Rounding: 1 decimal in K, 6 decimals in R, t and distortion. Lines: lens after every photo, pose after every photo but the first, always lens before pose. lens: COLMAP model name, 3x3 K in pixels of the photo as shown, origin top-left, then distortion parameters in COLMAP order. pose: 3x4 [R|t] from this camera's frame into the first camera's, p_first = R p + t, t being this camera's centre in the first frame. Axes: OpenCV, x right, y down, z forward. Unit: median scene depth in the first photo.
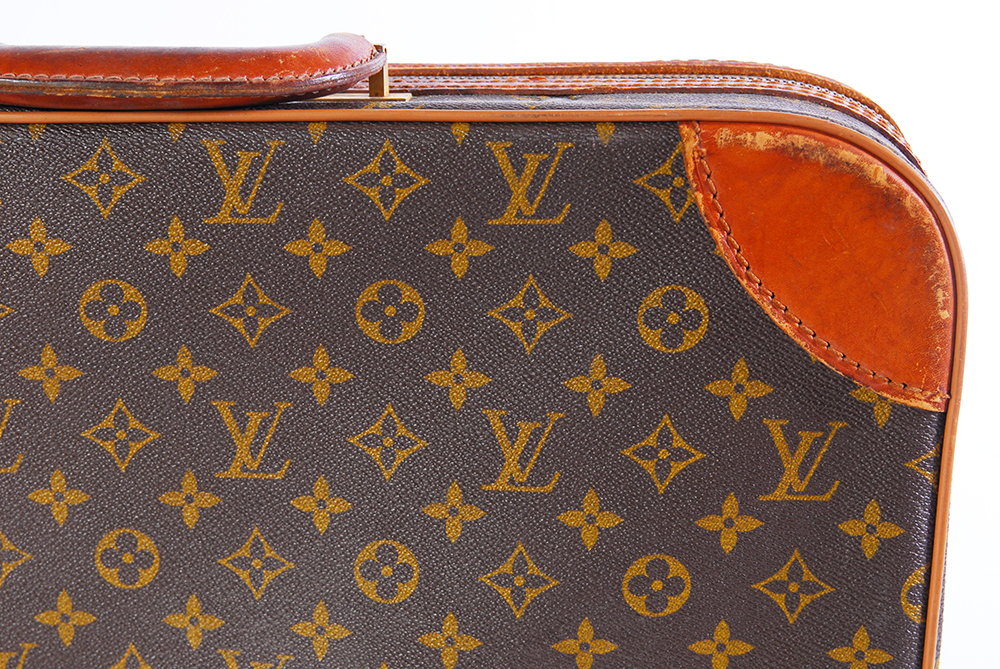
lens RADIAL K [[2017.8, 0, 497.8], [0, 2017.8, 332.7], [0, 0, 1]] dist [0.003376, 0.000000]
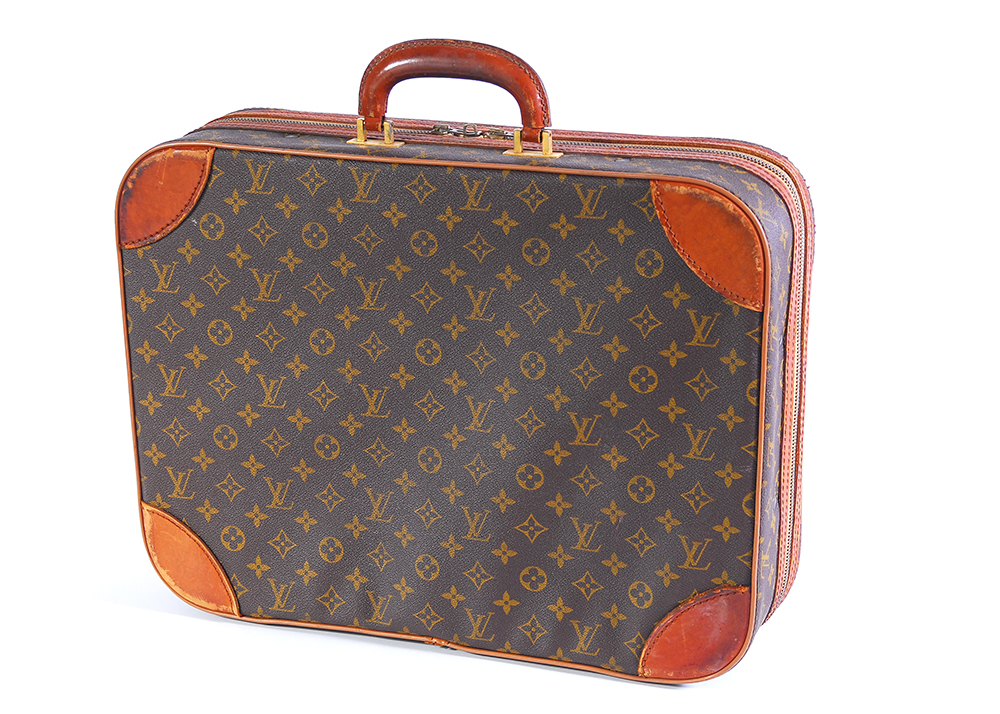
lens RADIAL K [[2849.9, 0, 501.1], [0, 2849.9, 358.2], [0, 0, 1]] dist [0.201274, 0.000000]
pose [[0.951795, 0.076671, -0.296999, 0.894155], [-0.061547, 0.996302, 0.059955, -0.082909], [0.300497, -0.038786, 0.952994, -2.145831]]
